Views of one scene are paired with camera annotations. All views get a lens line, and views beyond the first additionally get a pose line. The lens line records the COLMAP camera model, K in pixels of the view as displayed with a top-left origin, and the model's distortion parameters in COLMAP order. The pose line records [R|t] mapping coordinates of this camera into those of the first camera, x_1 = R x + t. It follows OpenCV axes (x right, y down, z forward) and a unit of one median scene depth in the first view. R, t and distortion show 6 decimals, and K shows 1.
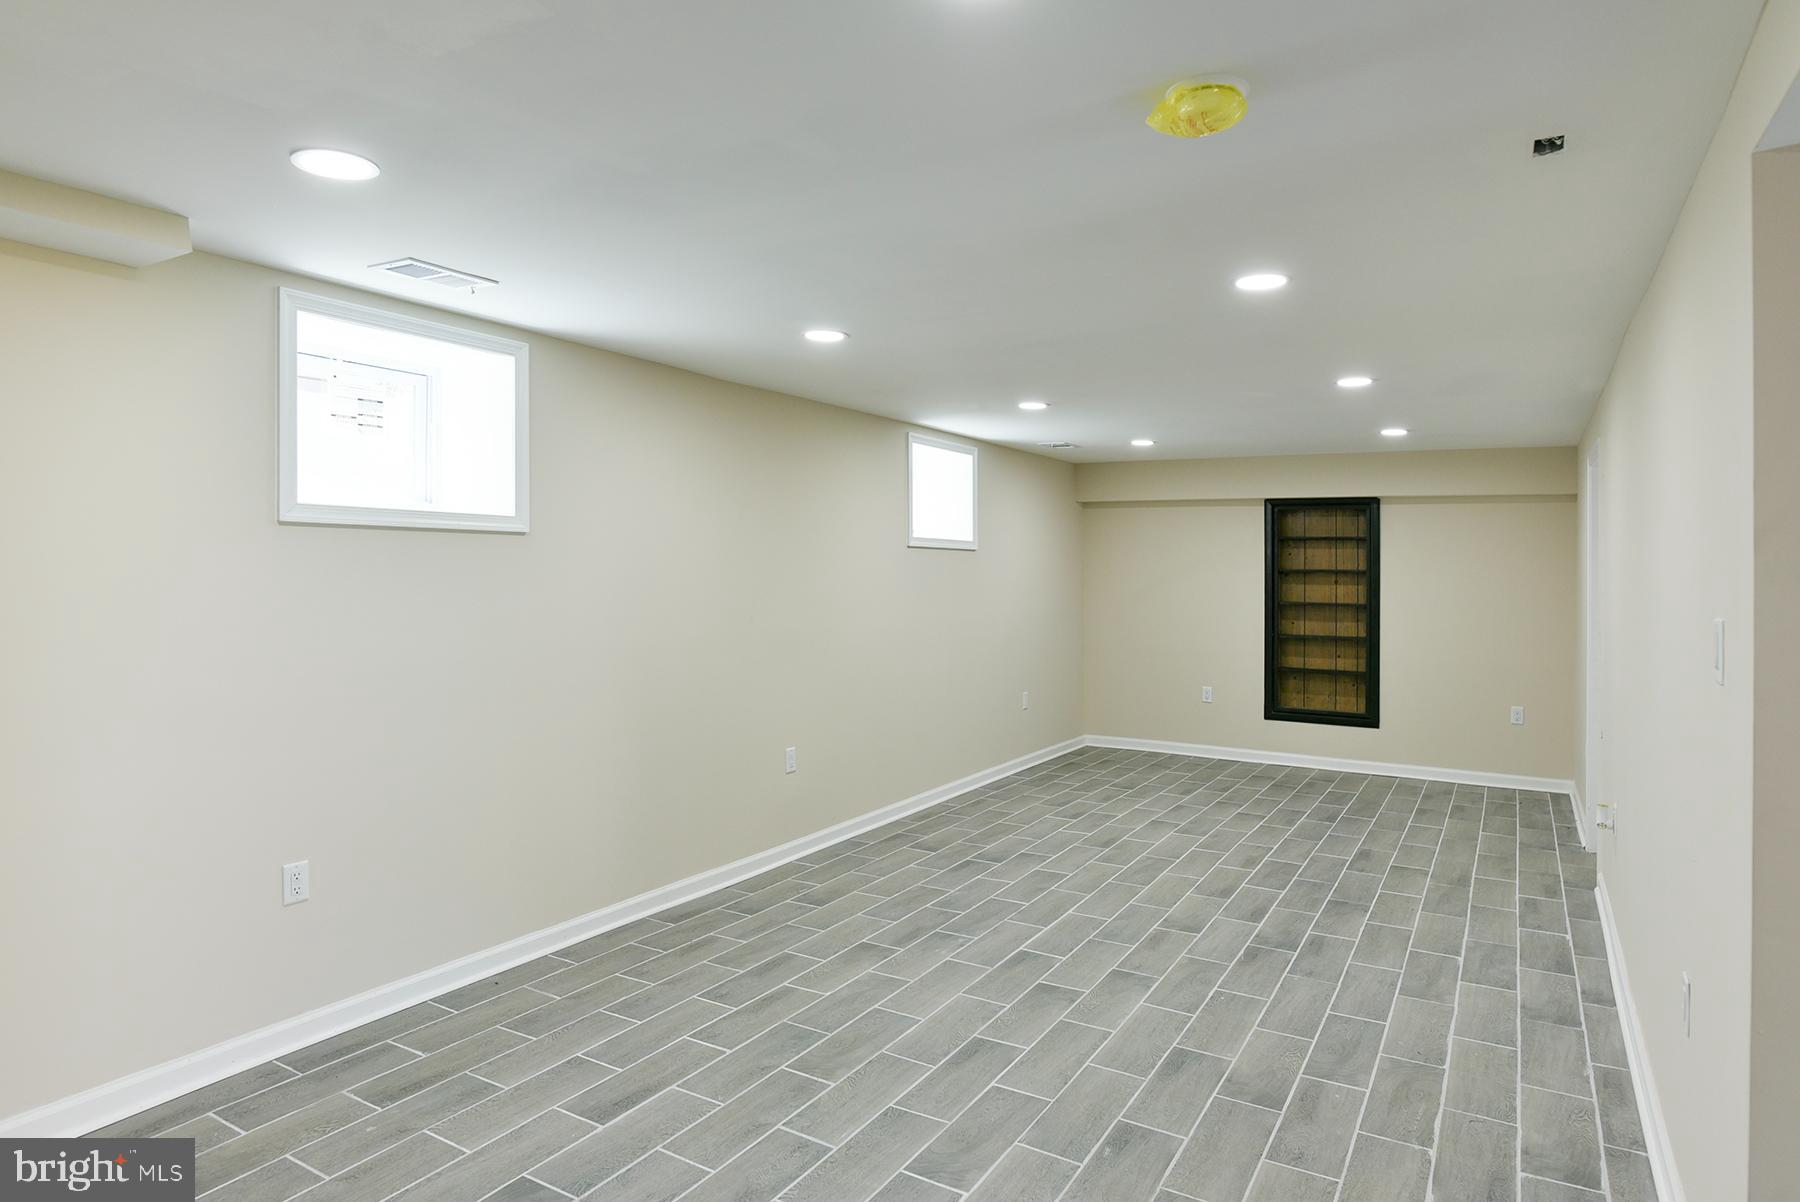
lens RADIAL K [[1047.6, 0, 900.8], [0, 1047.6, 578.3], [0, 0, 1]] dist [-0.001595, -0.000504]
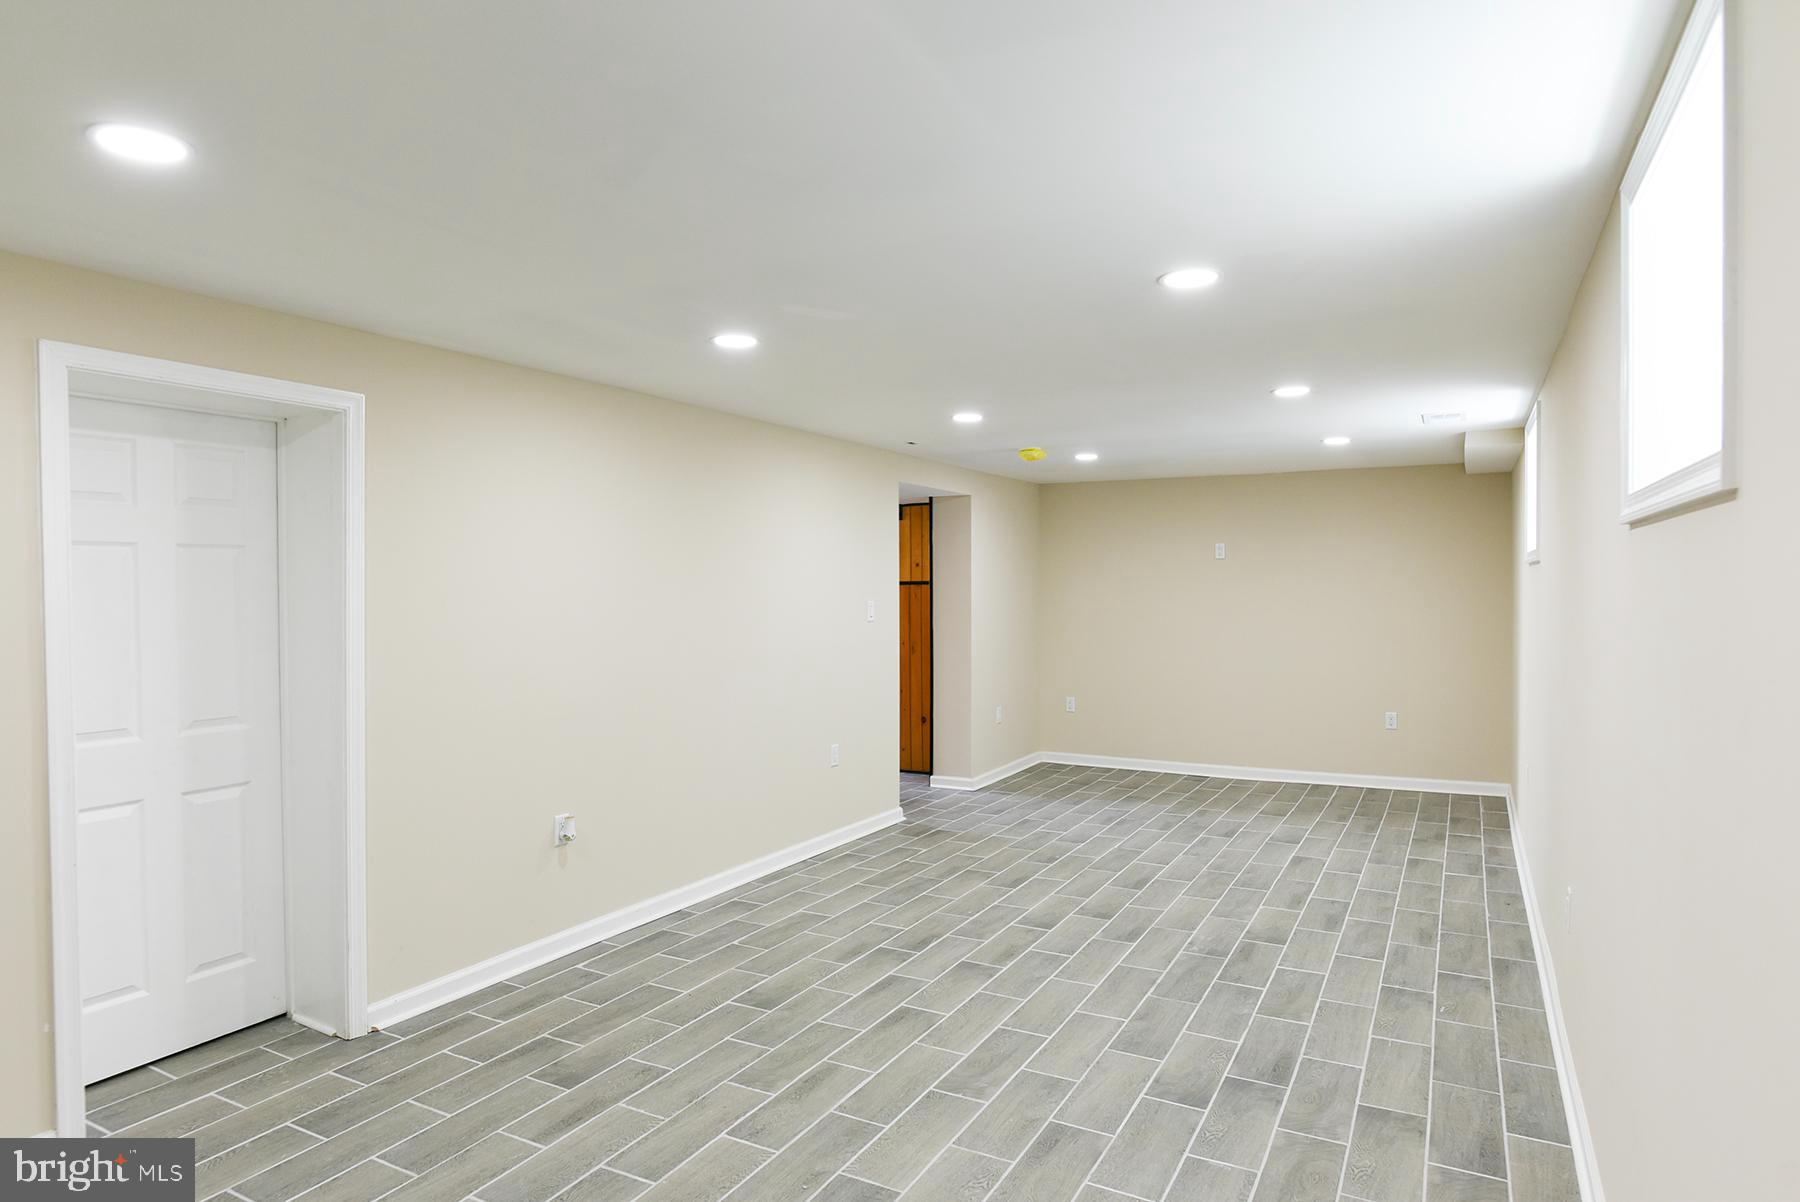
lens RADIAL K [[1047.6, 0, 900.8], [0, 1047.6, 578.3], [0, 0, 1]] dist [-0.001595, -0.000504]
pose [[-0.999091, -0.013805, -0.040333, 0.400821], [-0.013958, 0.999896, 0.003499, -0.022455], [0.040280, 0.004058, -0.999180, 2.047551]]
